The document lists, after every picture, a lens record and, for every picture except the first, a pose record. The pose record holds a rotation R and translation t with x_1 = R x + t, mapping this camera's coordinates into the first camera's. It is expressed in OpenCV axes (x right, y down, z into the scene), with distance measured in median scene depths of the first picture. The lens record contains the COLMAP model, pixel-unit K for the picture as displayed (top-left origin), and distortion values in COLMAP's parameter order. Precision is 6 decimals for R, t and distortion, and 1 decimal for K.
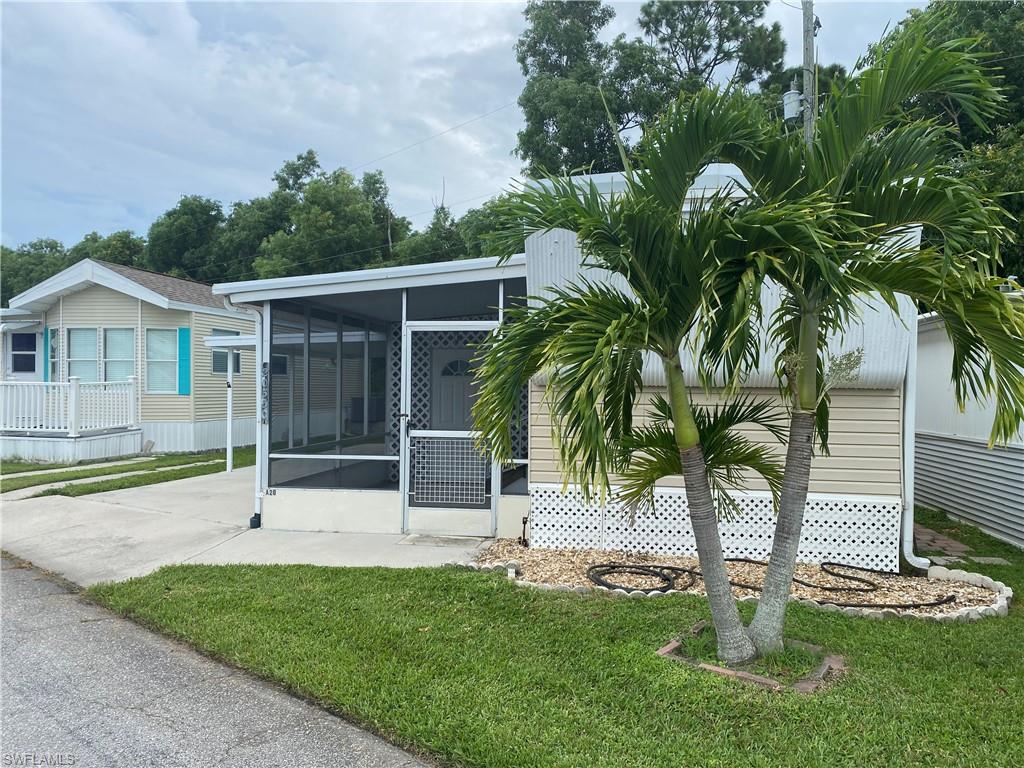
lens RADIAL K [[776.3, 0, 519.0], [0, 776.3, 385.5], [0, 0, 1]] dist [0.057011, -0.065930]
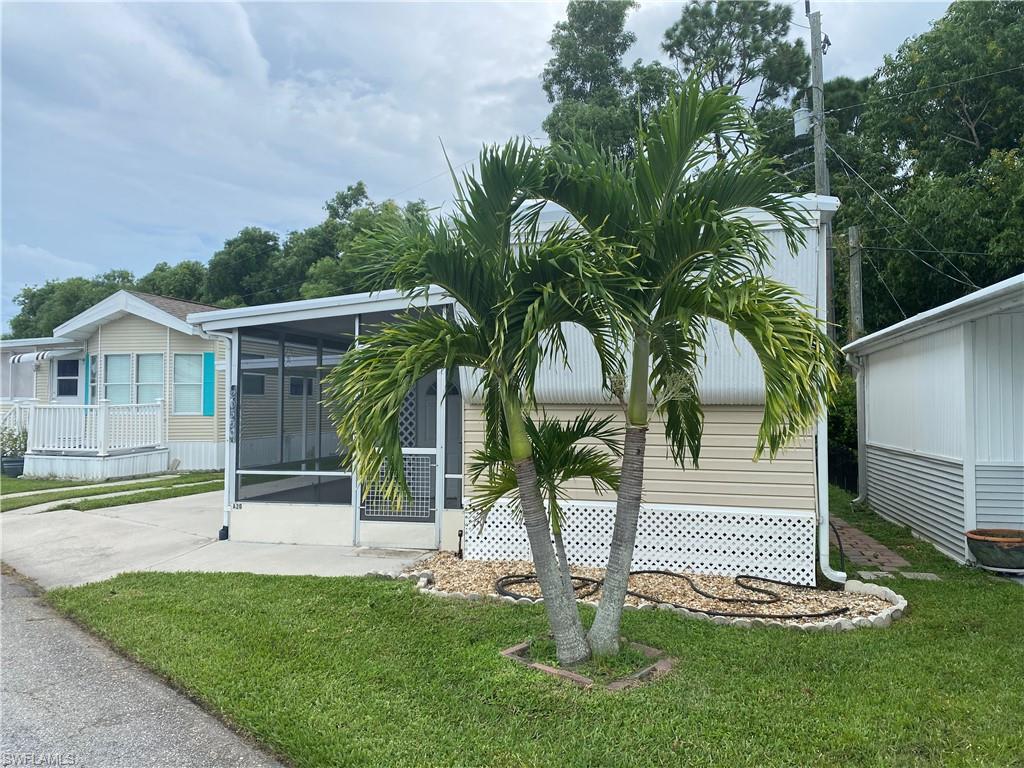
lens RADIAL K [[776.2, 0, 509.3], [0, 776.2, 369.0], [0, 0, 1]] dist [0.052596, -0.054436]
pose [[0.996178, -0.012594, -0.086428, 0.154274], [0.008710, 0.998941, -0.045174, 0.000355], [0.086906, 0.044248, 0.995233, -0.045157]]
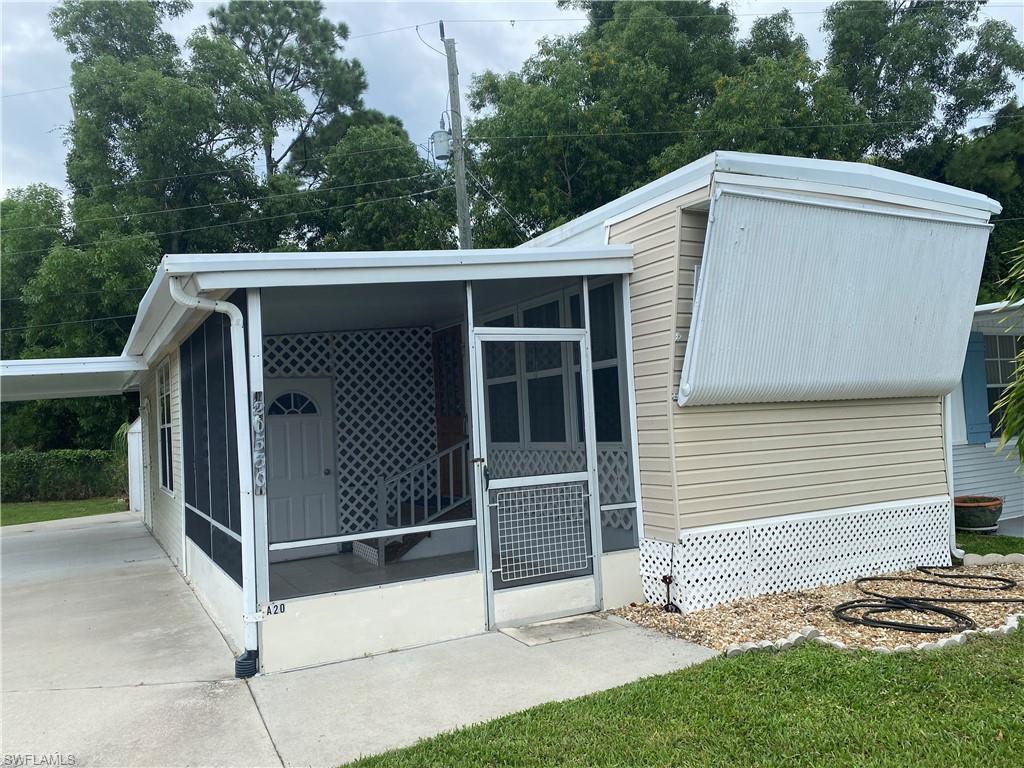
lens RADIAL K [[776.4, 0, 509.9], [0, 776.4, 392.2], [0, 0, 1]] dist [0.049203, -0.049921]
pose [[0.794404, -0.025936, 0.606835, -0.549997], [0.054444, 0.998107, -0.028614, -0.001506], [-0.604944, 0.055770, 0.794312, 0.423470]]
